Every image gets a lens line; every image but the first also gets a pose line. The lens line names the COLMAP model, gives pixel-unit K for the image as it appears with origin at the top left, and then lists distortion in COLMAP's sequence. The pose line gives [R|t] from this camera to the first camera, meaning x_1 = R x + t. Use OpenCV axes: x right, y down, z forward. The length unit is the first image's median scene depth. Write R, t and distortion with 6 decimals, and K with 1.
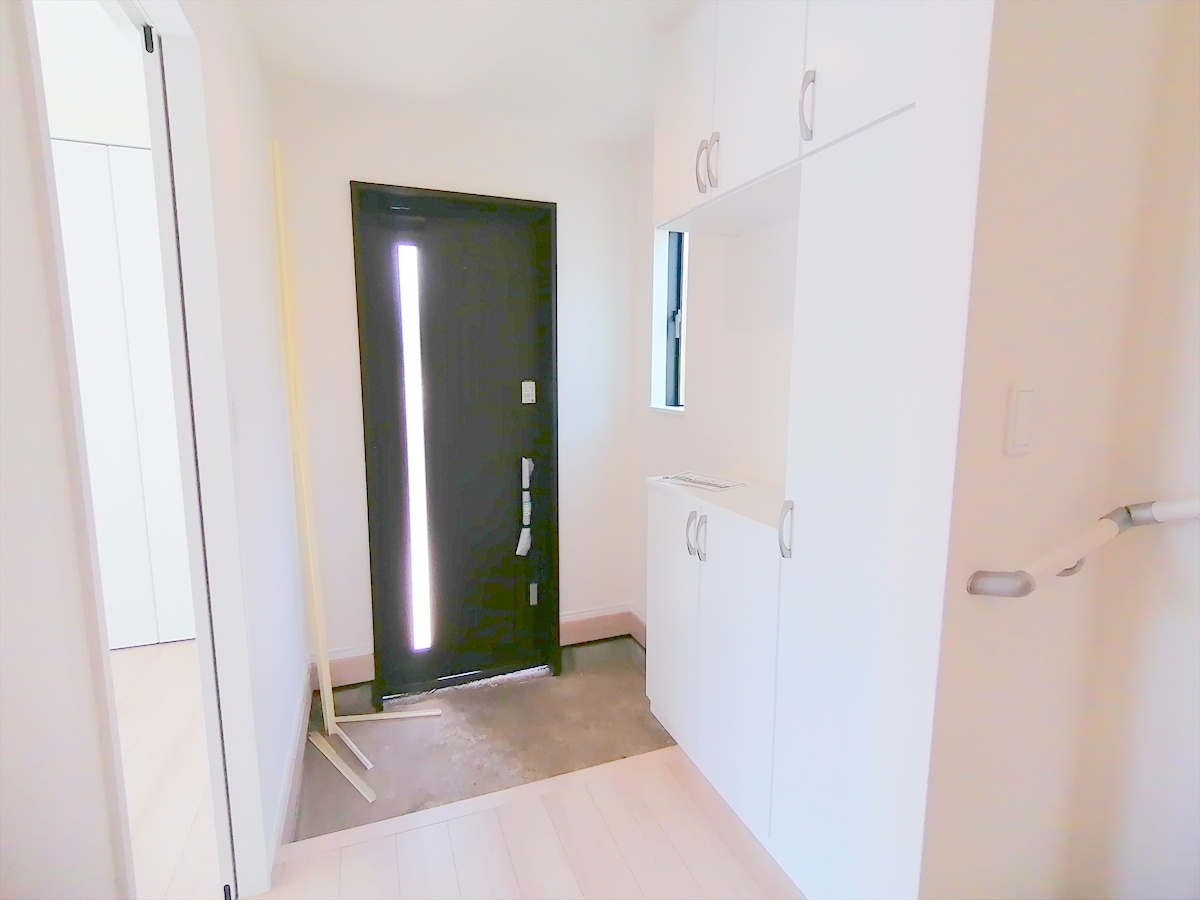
lens RADIAL K [[600.2, 0, 600.0], [0, 600.2, 450.0], [0, 0, 1]] dist [0.000010, 0.012023]
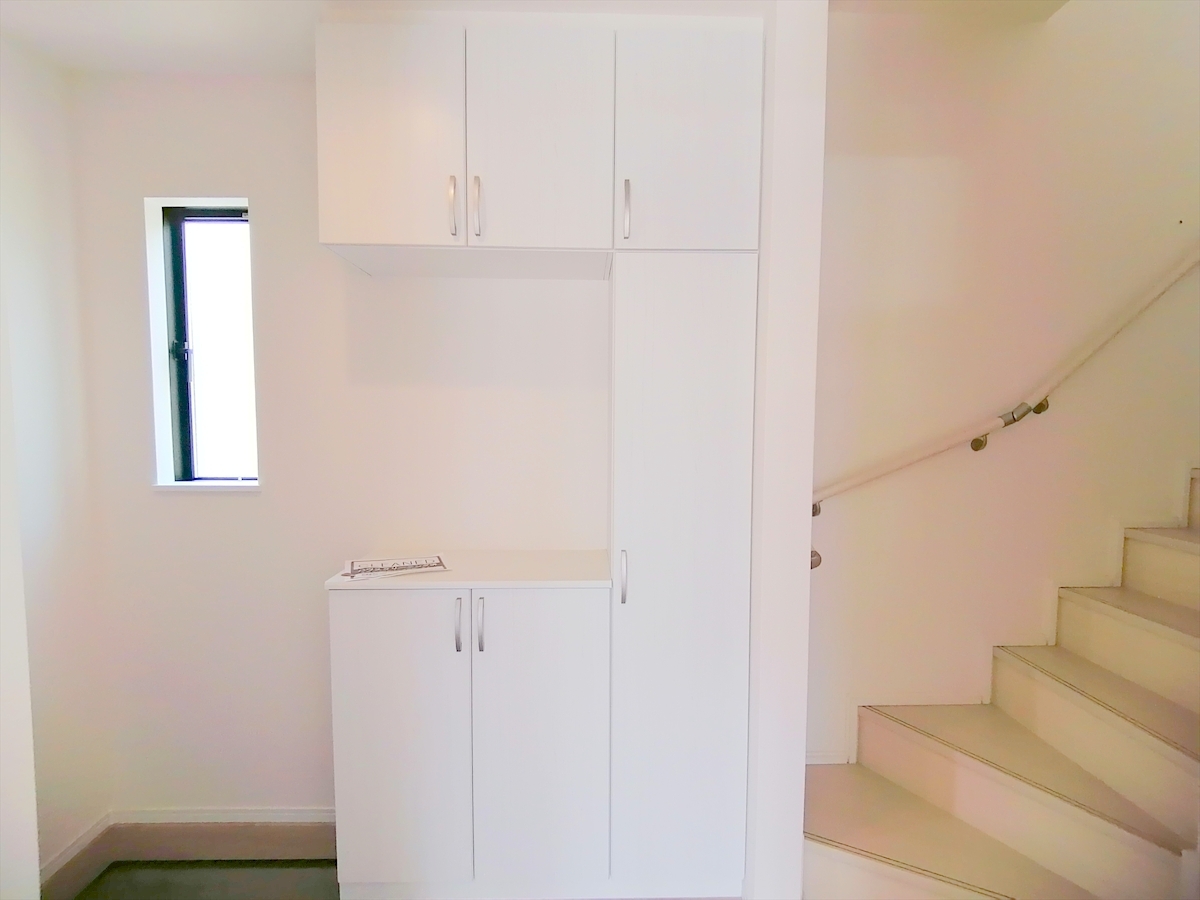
lens RADIAL K [[600.2, 0, 600.0], [0, 600.2, 450.0], [0, 0, 1]] dist [0.000010, 0.012023]
pose [[0.352850, -0.063473, 0.933525, -0.352810], [0.120779, 0.992439, 0.021827, -0.065966], [-0.927852, 0.105049, 0.357848, 0.311231]]
